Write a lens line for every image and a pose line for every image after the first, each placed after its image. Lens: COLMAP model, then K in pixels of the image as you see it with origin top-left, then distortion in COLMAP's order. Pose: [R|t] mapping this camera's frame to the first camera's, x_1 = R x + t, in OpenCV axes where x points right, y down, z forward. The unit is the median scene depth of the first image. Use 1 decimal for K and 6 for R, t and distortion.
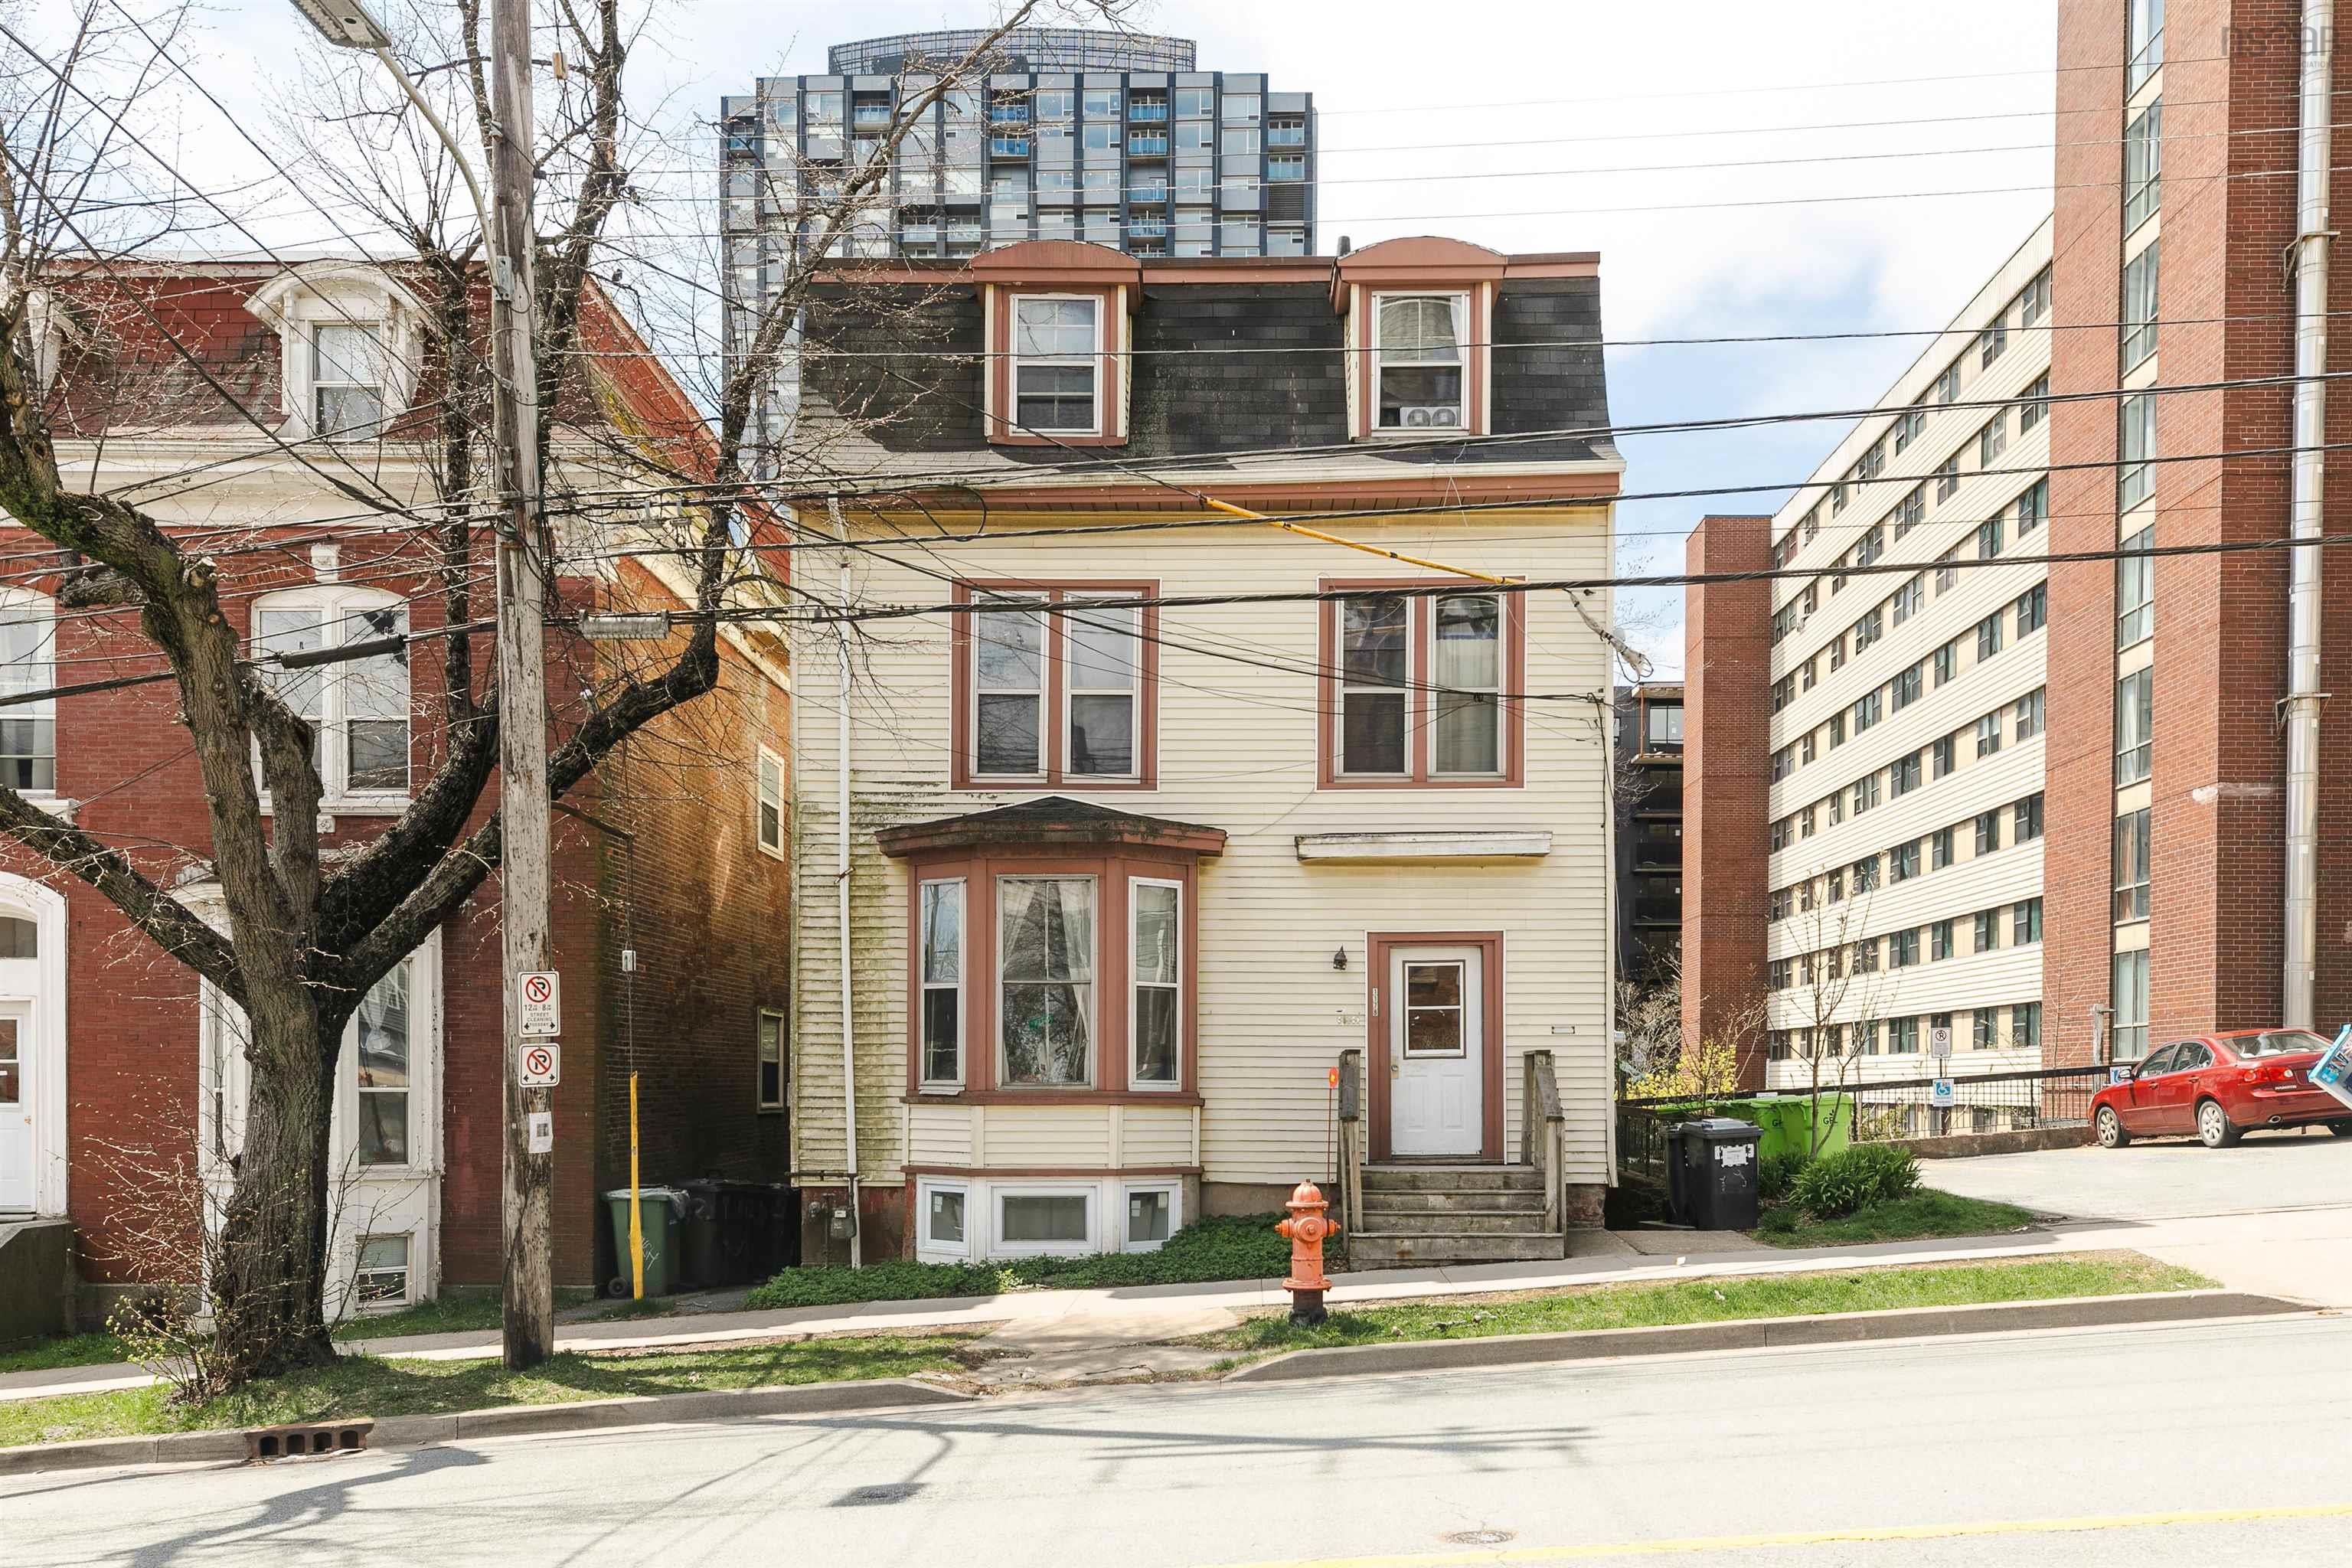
lens RADIAL K [[1677.3, 0, 1186.4], [0, 1677.3, 895.7], [0, 0, 1]] dist [0.022087, 0.000536]
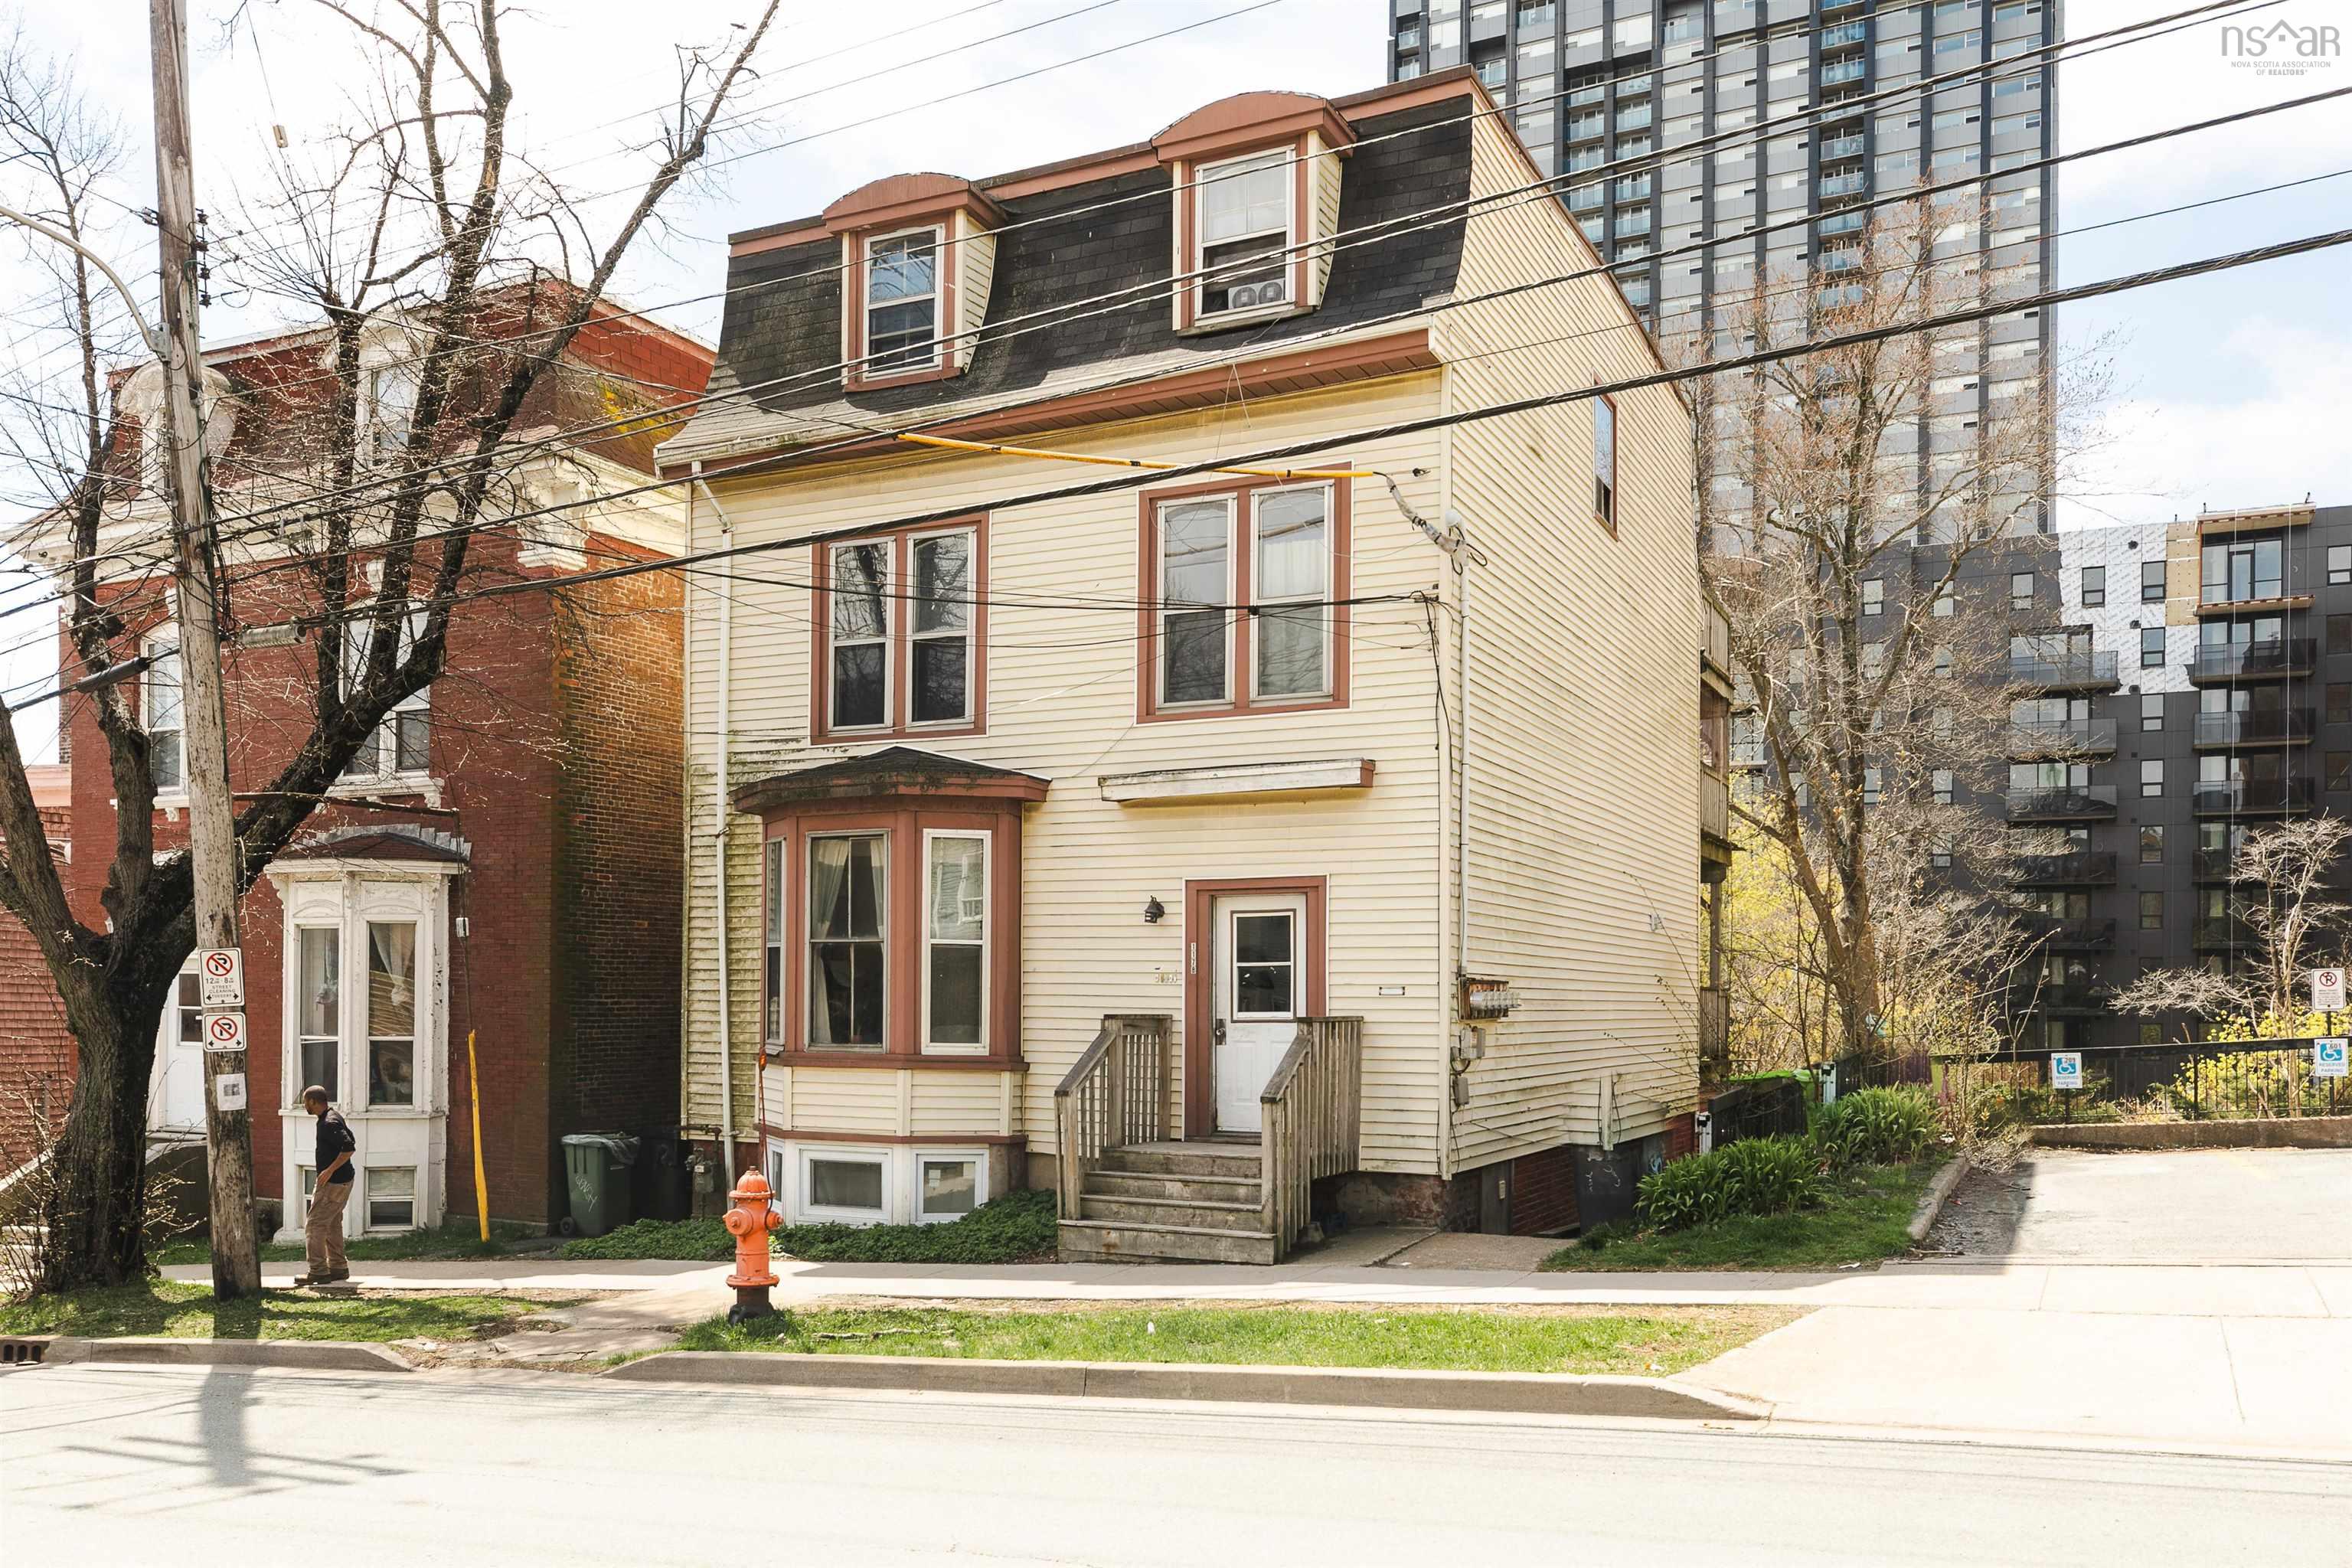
lens RADIAL K [[1766.2, 0, 1175.8], [0, 1766.2, 780.0], [0, 0, 1]] dist [0.005290, -0.003373]
pose [[0.906305, -0.045149, -0.420205, 0.503683], [0.040454, 0.998980, -0.020083, -0.012919], [0.420683, 0.001203, 0.907207, 0.143538]]
